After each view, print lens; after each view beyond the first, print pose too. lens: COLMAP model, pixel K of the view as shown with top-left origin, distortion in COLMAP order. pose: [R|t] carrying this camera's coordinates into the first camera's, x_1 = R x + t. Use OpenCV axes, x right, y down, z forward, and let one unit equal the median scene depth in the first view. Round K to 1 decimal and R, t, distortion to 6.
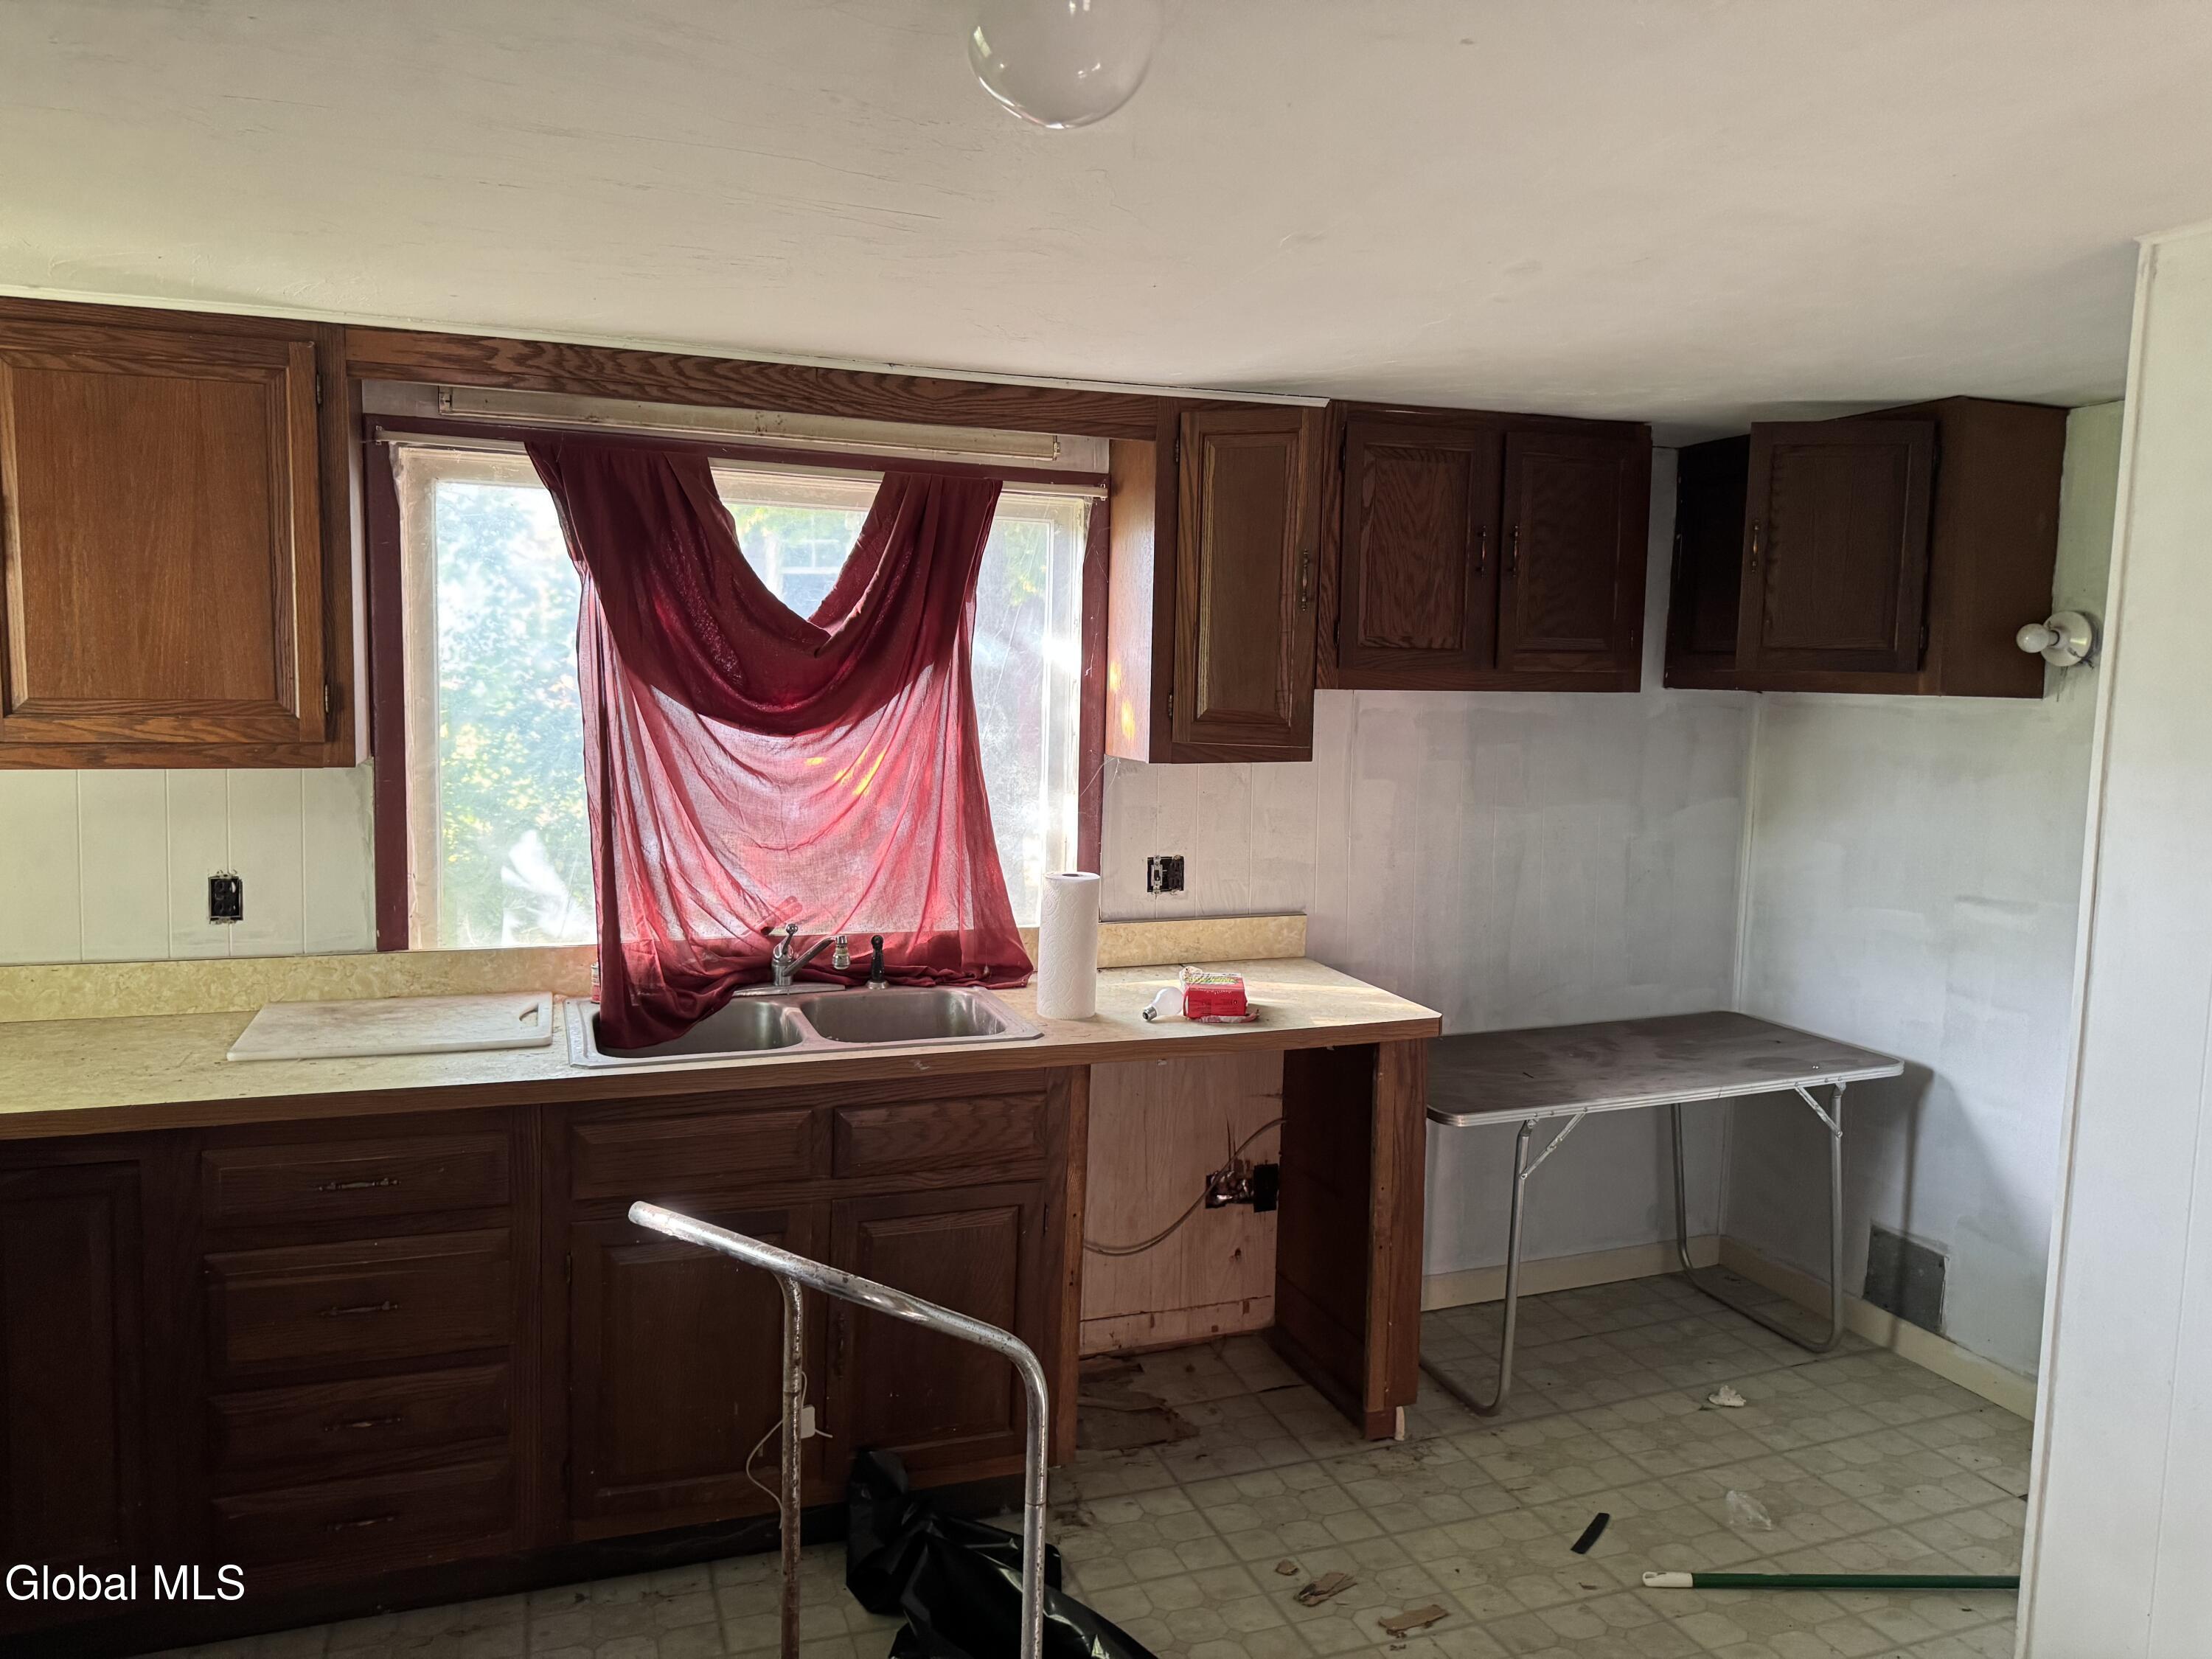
lens RADIAL K [[1556.0, 0, 1129.3], [0, 1556.0, 795.1], [0, 0, 1]] dist [0.030707, -0.039206]
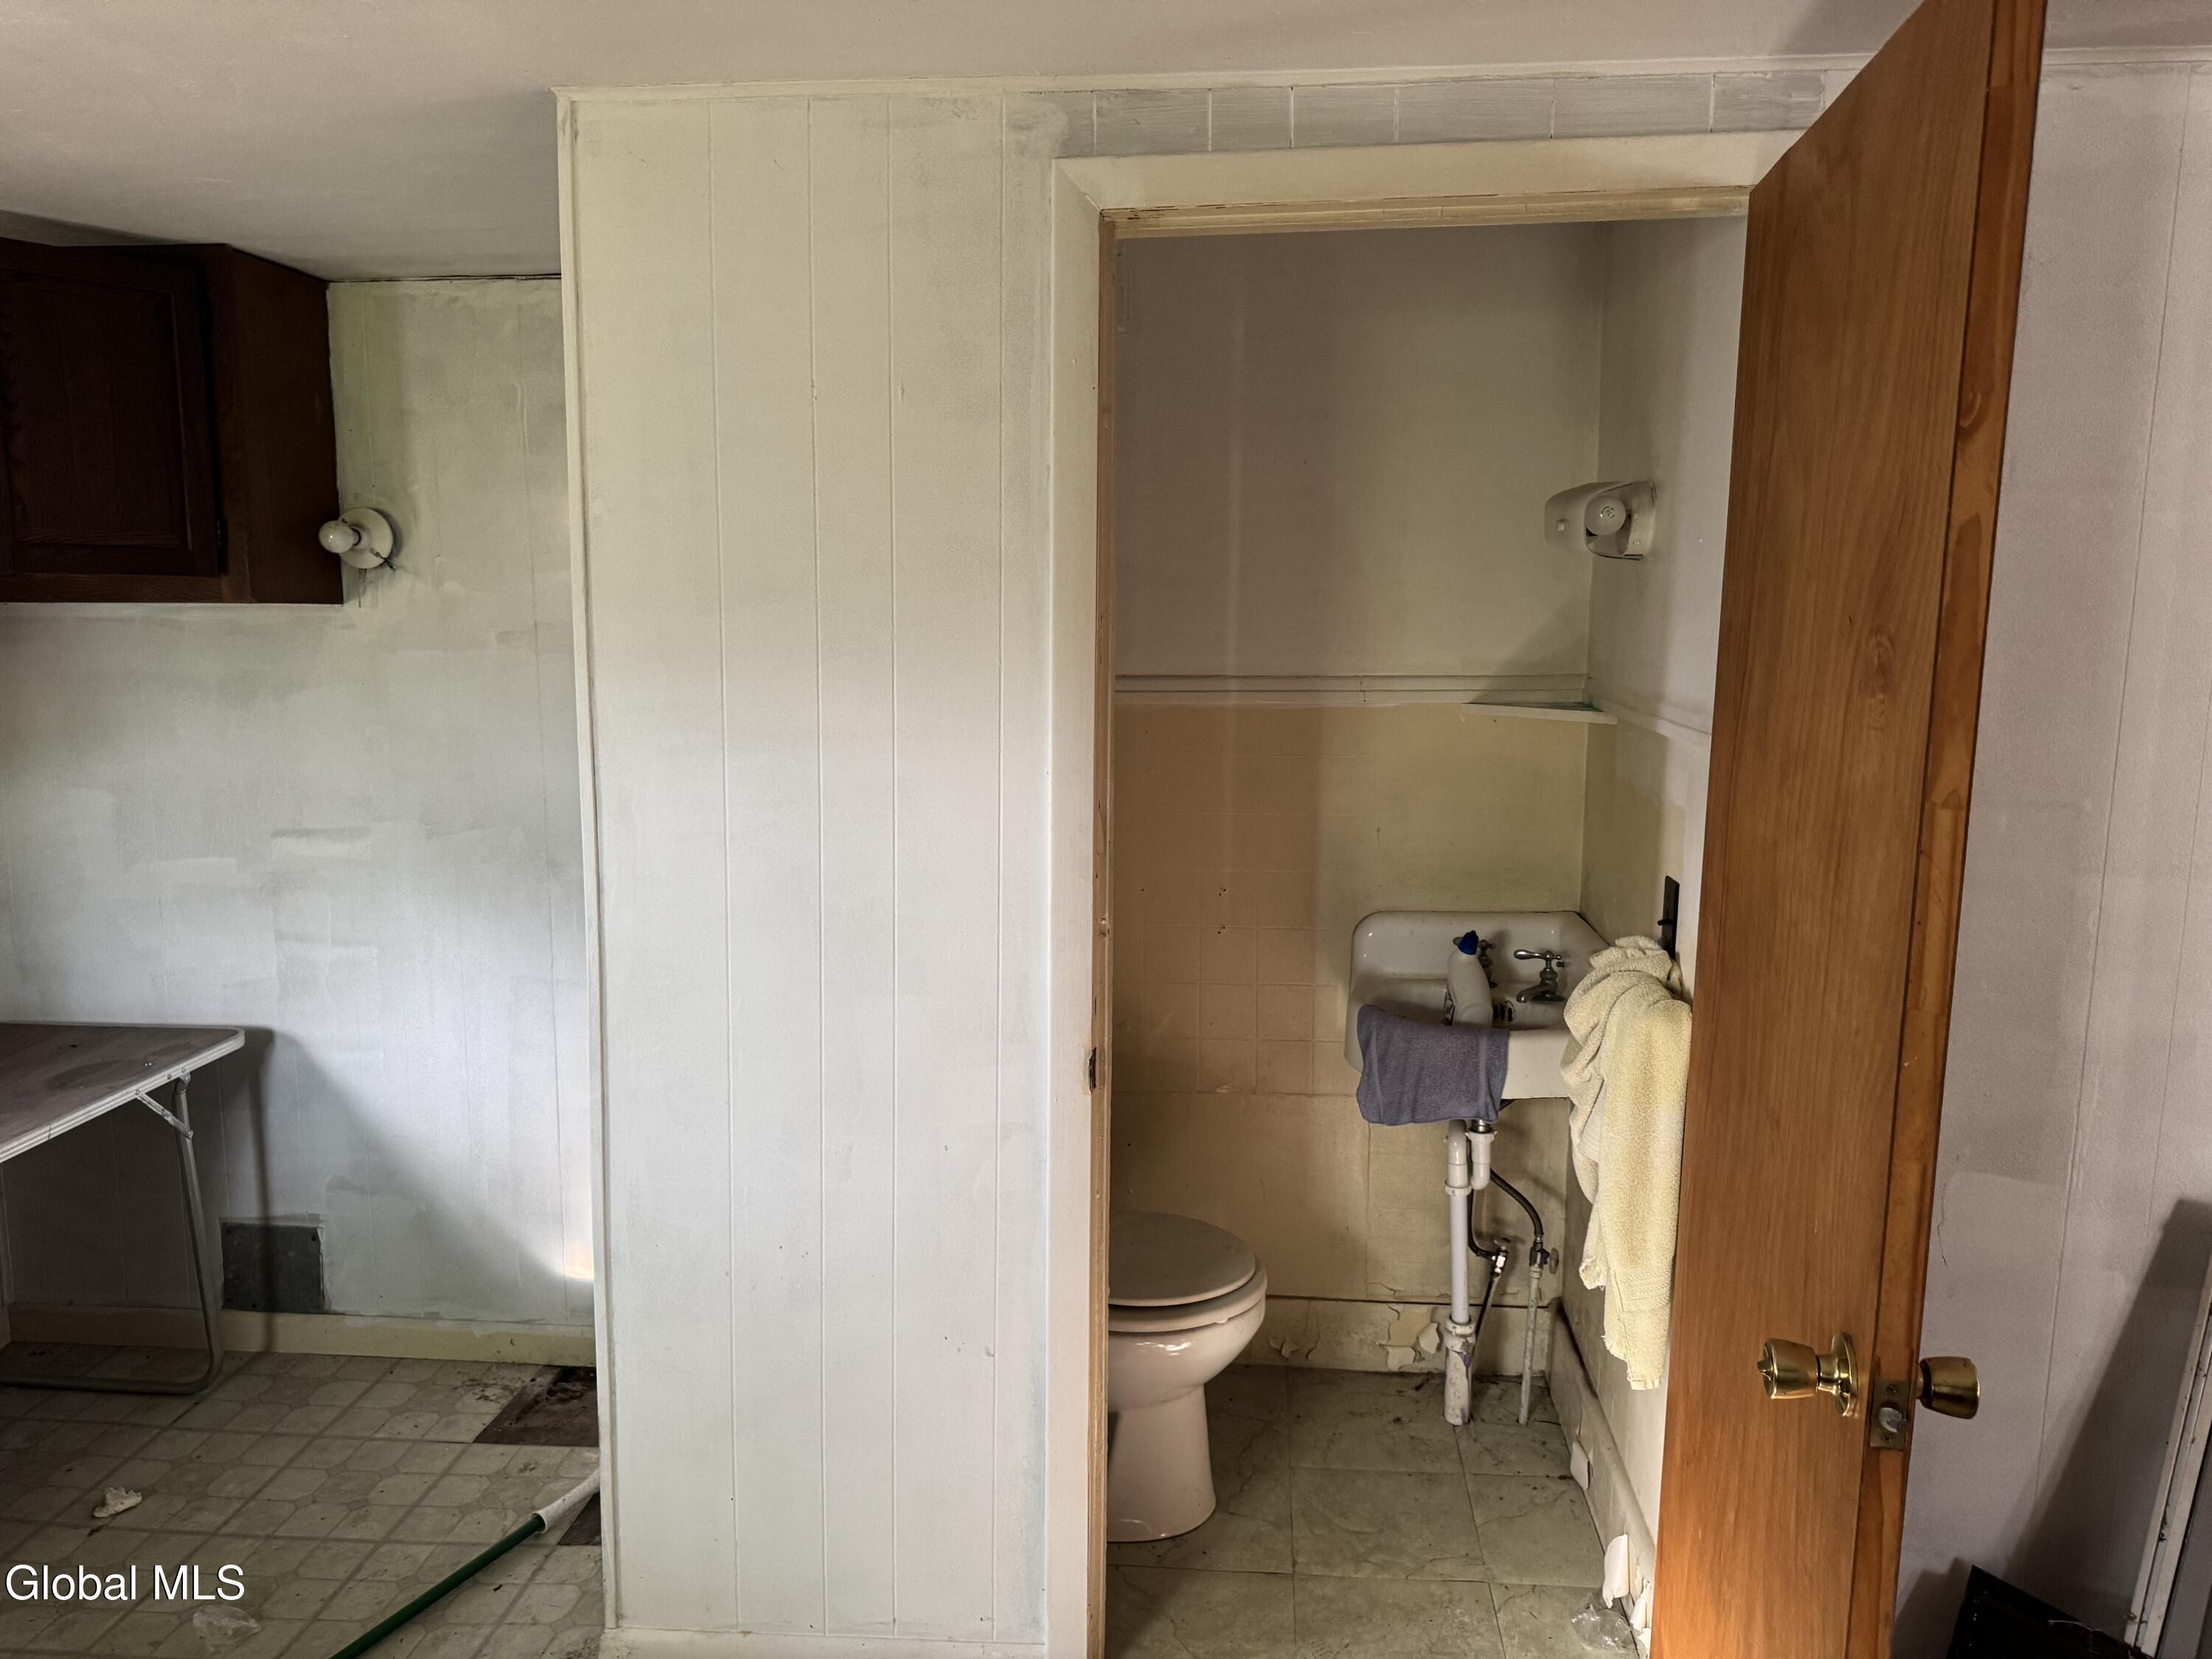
lens RADIAL K [[1556.0, 0, 1099.8], [0, 1556.0, 824.0], [0, 0, 1]] dist [0.030707, -0.039206]
pose [[0.433372, -0.143408, 0.889732, -0.063631], [0.076504, 0.989548, 0.122233, -0.013974], [-0.897962, 0.015096, 0.439814, 0.226744]]
